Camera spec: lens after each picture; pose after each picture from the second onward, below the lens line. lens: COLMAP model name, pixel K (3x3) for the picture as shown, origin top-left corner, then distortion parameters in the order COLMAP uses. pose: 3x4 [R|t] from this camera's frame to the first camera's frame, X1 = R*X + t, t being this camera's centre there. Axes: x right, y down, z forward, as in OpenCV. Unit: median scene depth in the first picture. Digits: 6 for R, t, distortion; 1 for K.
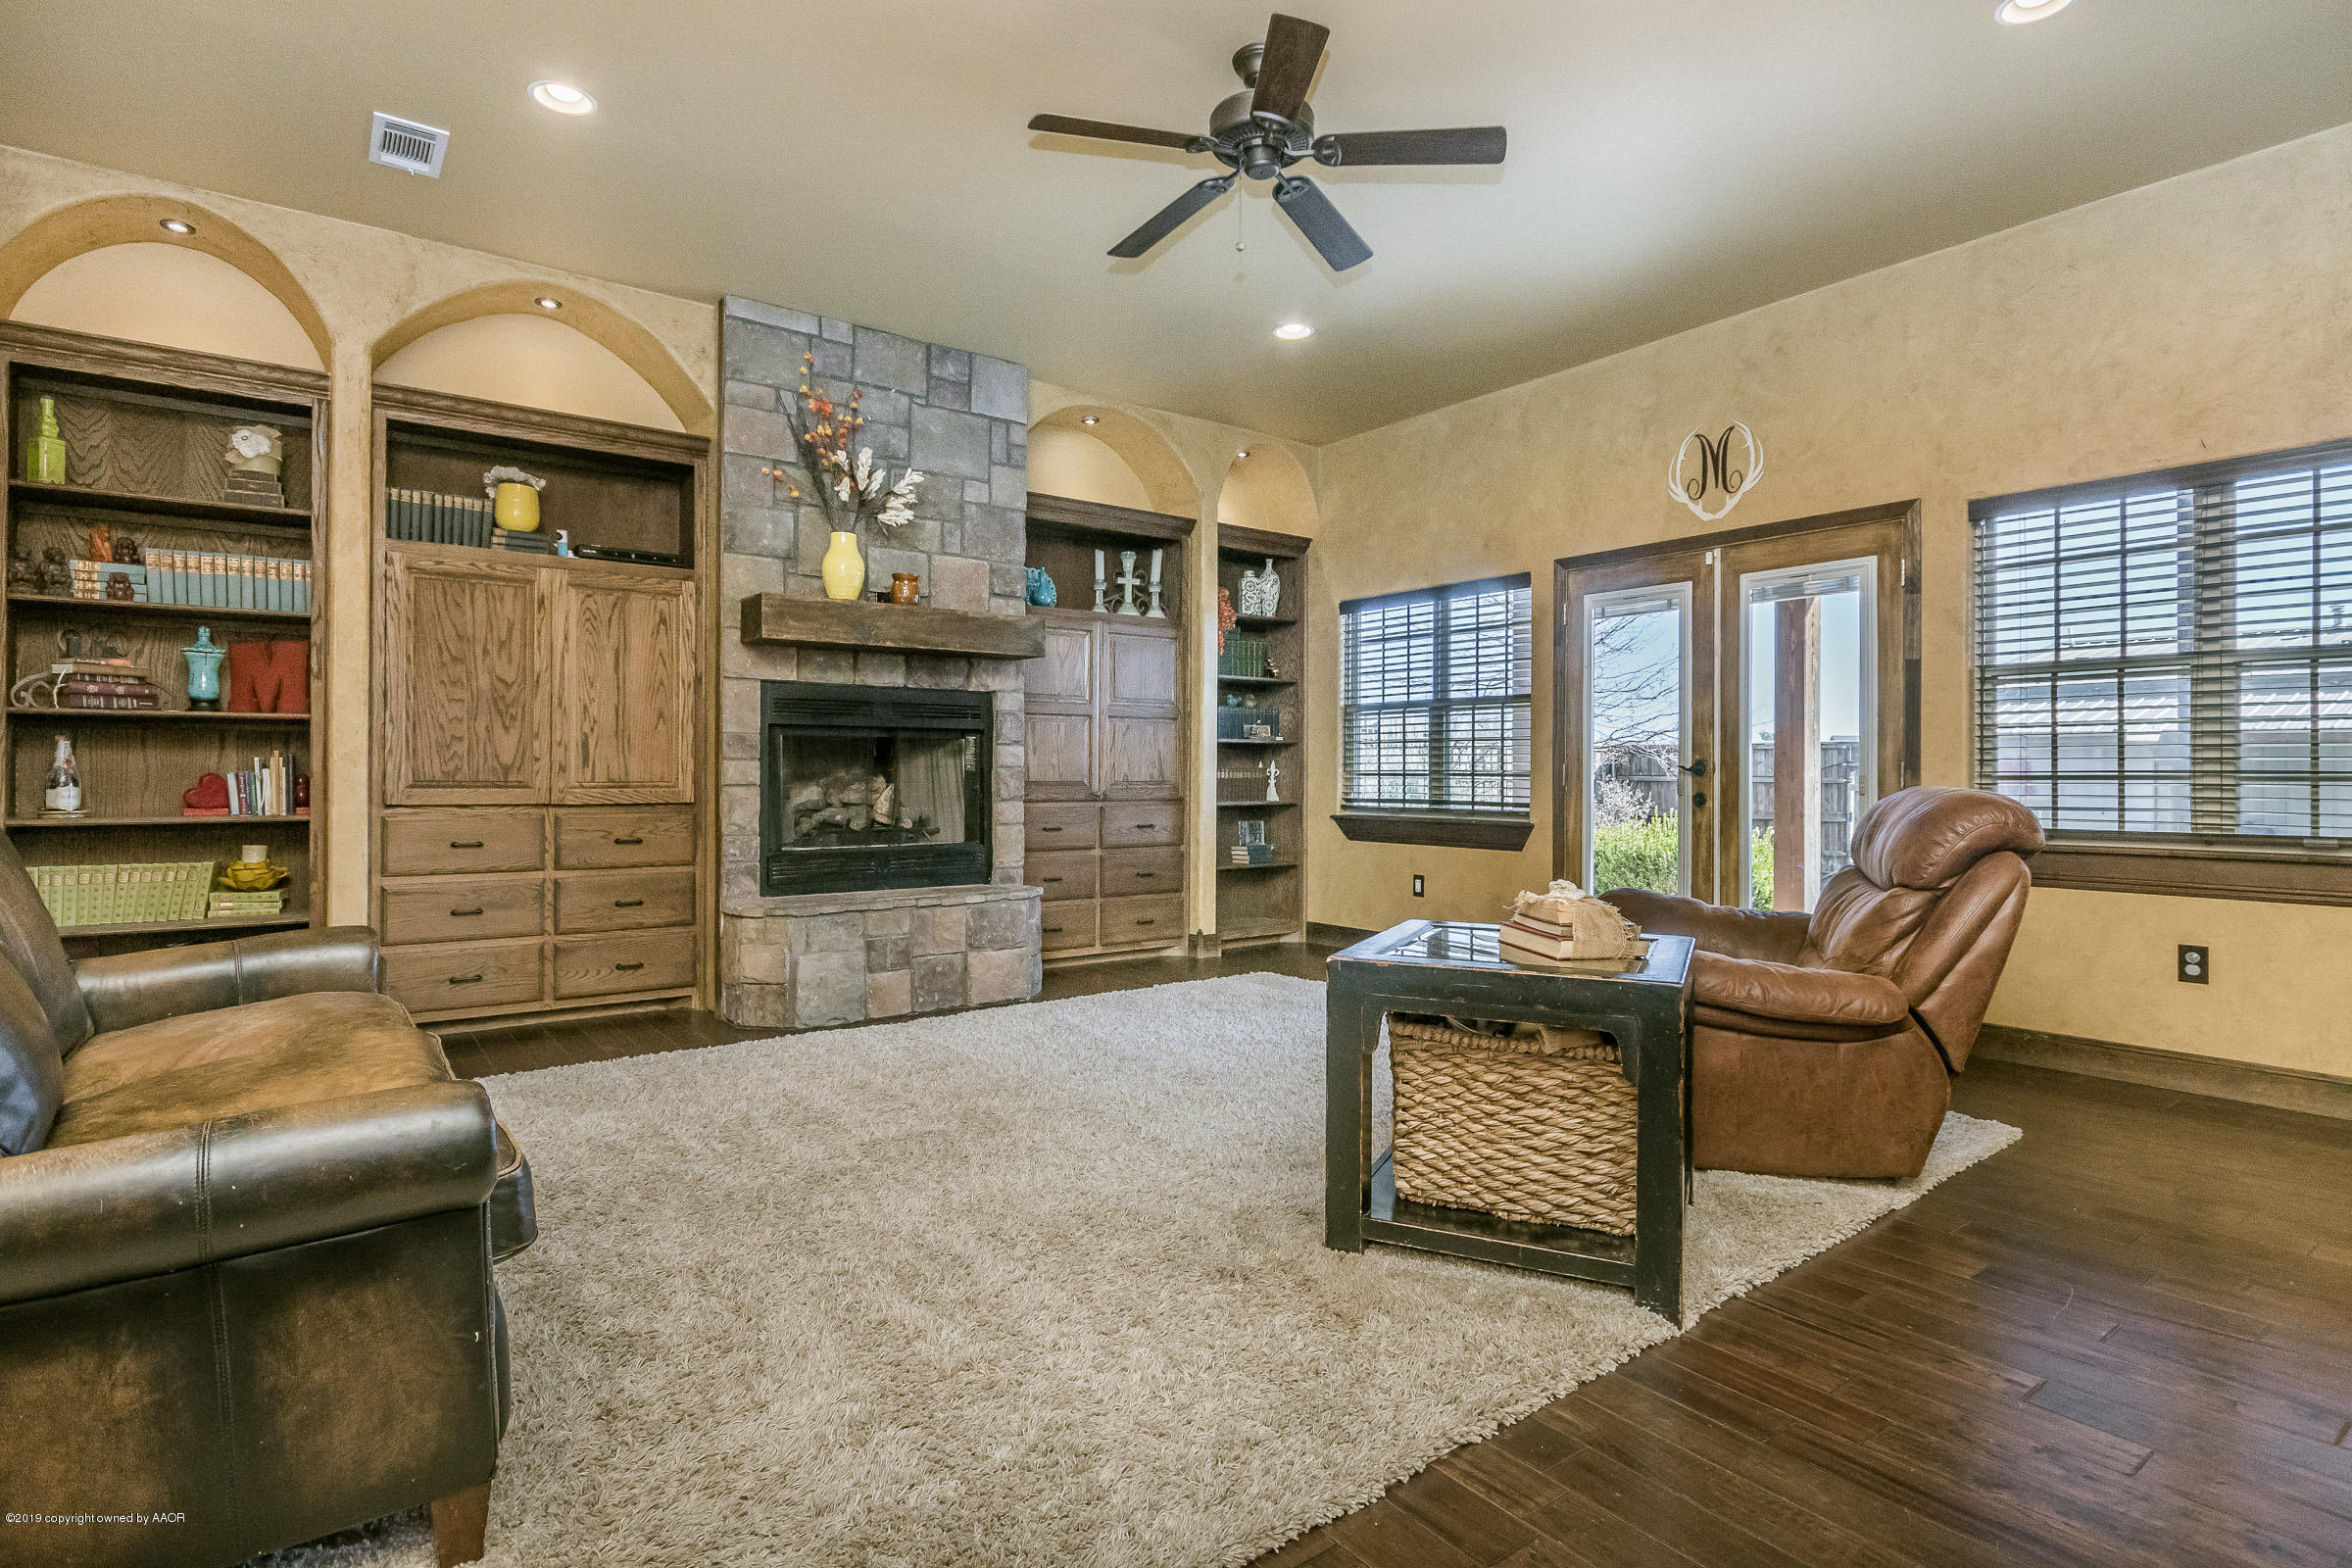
lens RADIAL K [[1180.2, 0, 1185.8], [0, 1180.2, 777.4], [0, 0, 1]] dist [-0.000178, -0.001491]
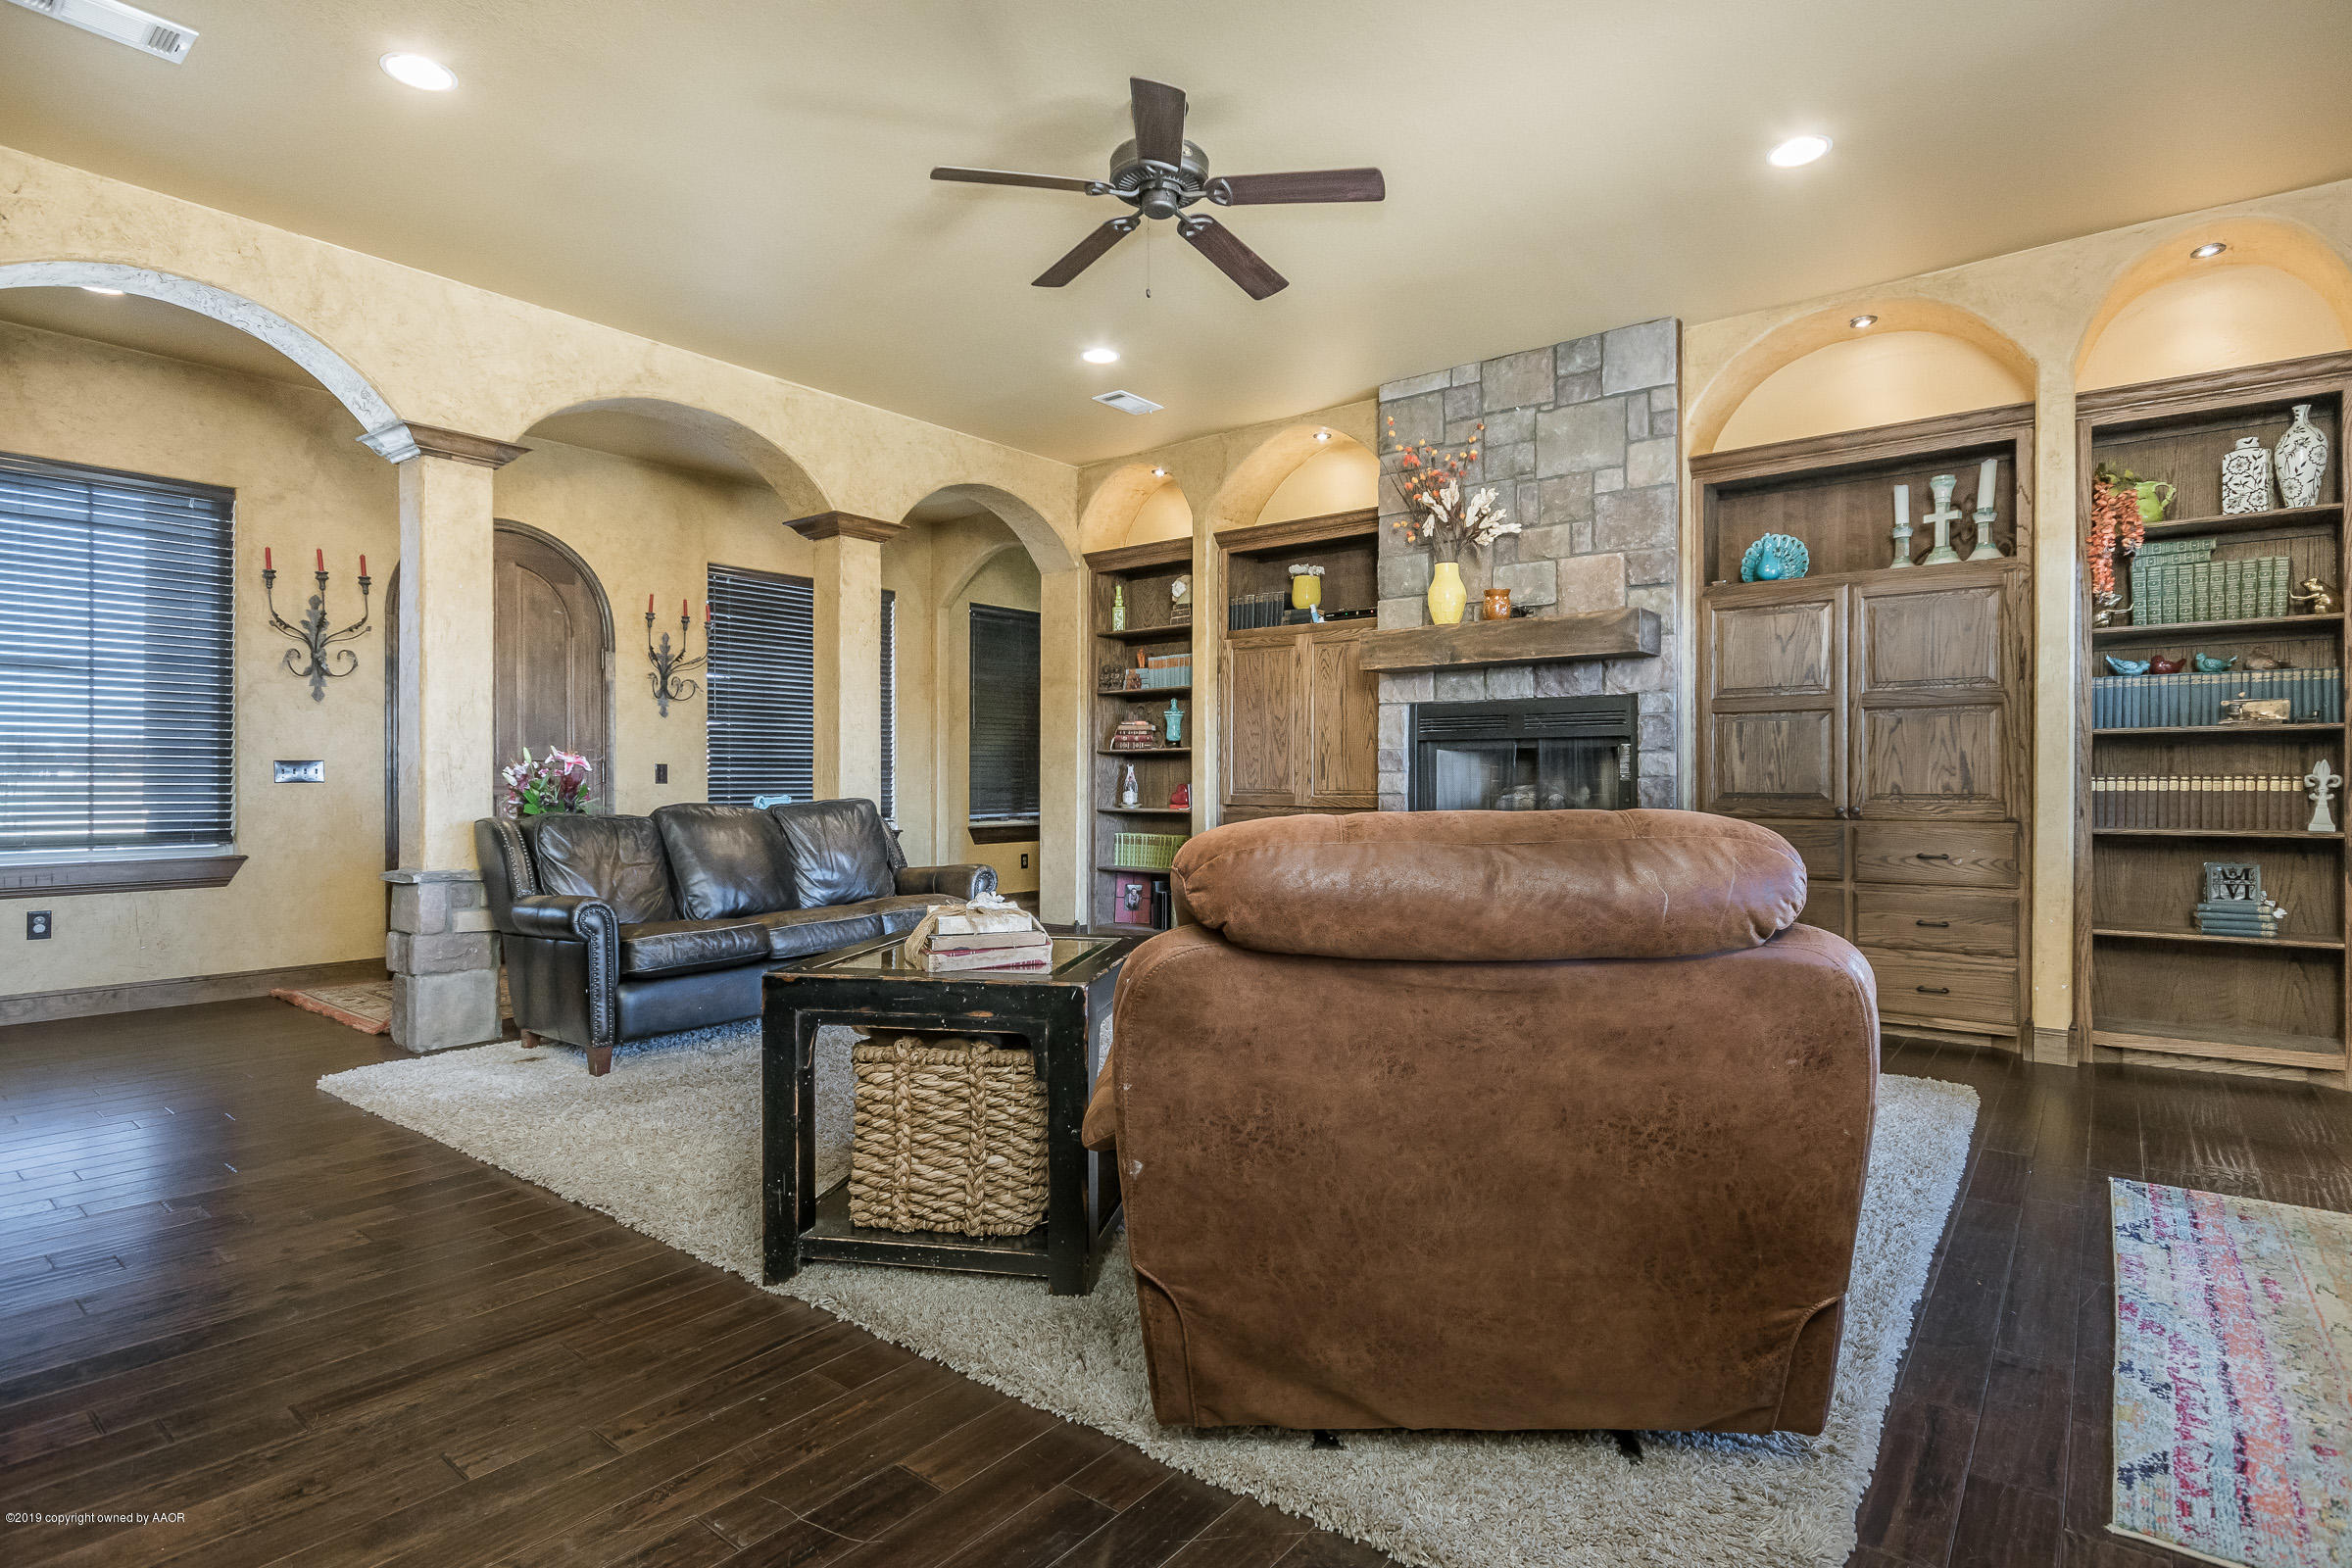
lens RADIAL K [[1180.2, 0, 1185.7], [0, 1180.2, 789.0], [0, 0, 1]] dist [-0.000178, -0.001491]
pose [[0.248007, 0.003434, -0.968752, 0.676026], [-0.003613, 0.999990, 0.002620, -0.000118], [0.968752, 0.002851, 0.248017, 0.472381]]
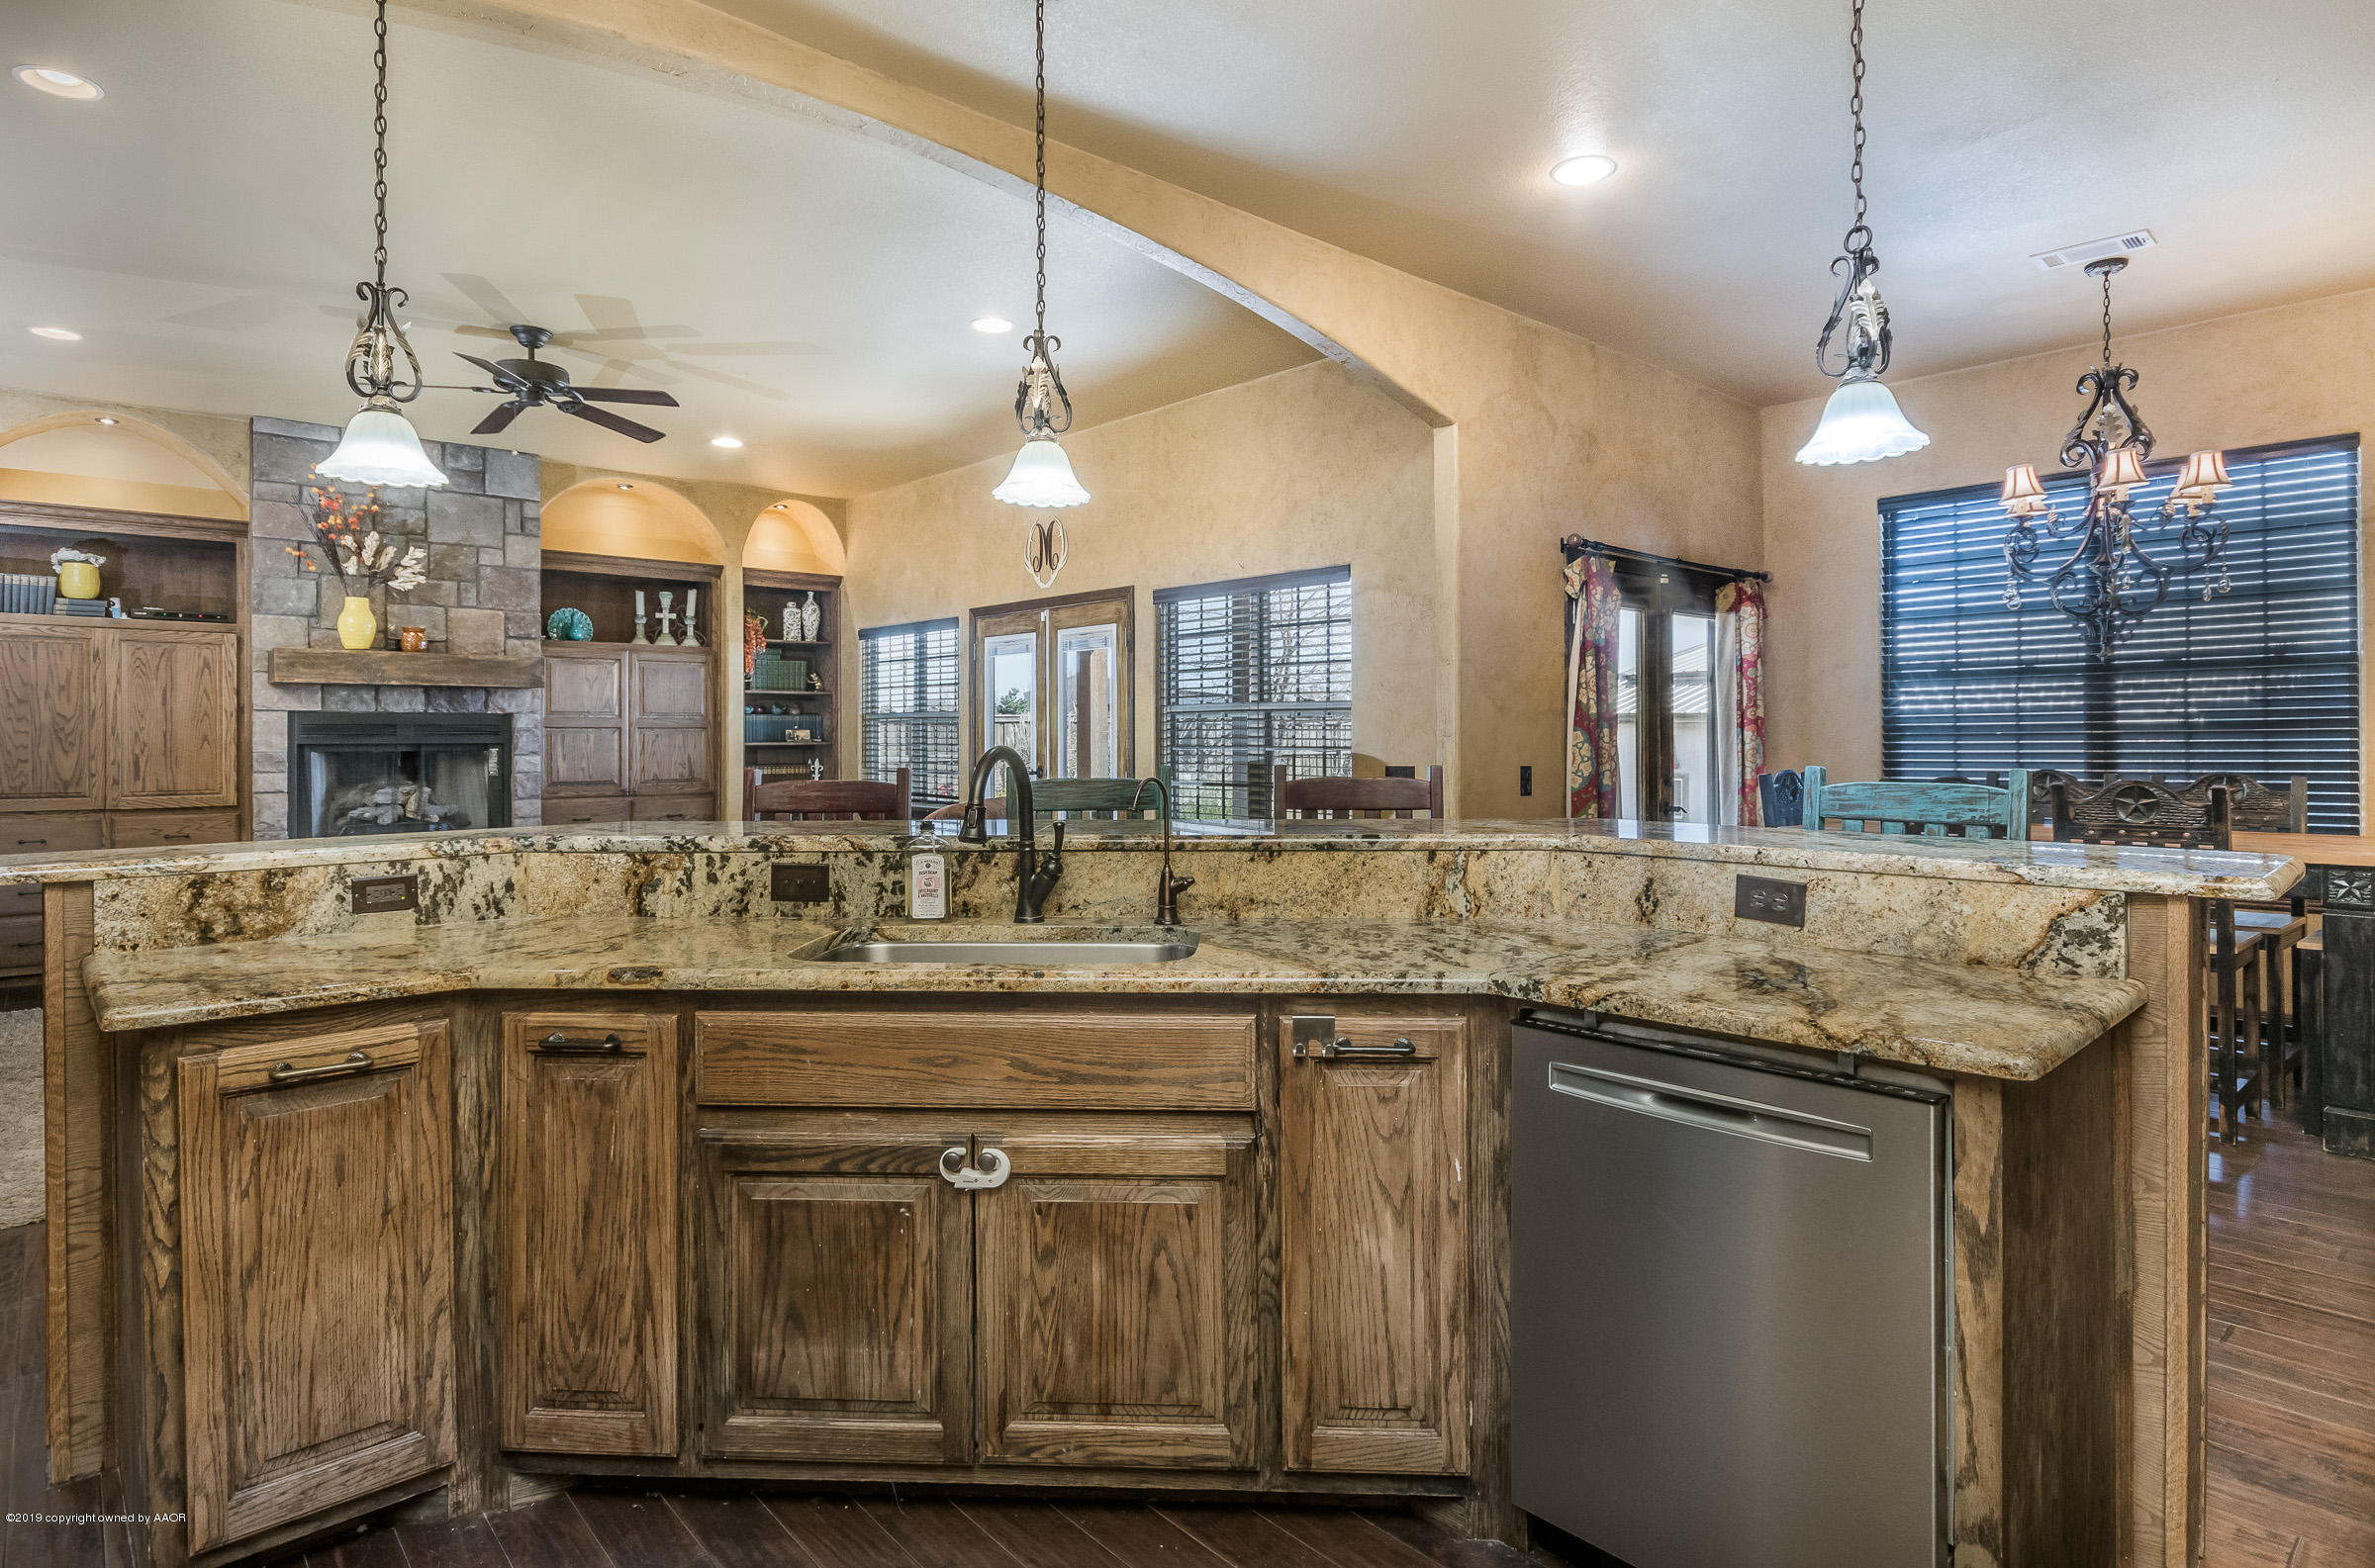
lens RADIAL K [[1235.0, 0, 1198.4], [0, 1235.0, 747.9], [0, 0, 1]] dist [-0.006087, -0.002248]
pose [[0.995226, -0.005578, 0.097434, 0.475716], [0.005114, 0.999974, 0.005013, -0.041146], [-0.097460, -0.004491, 0.995229, -0.418745]]
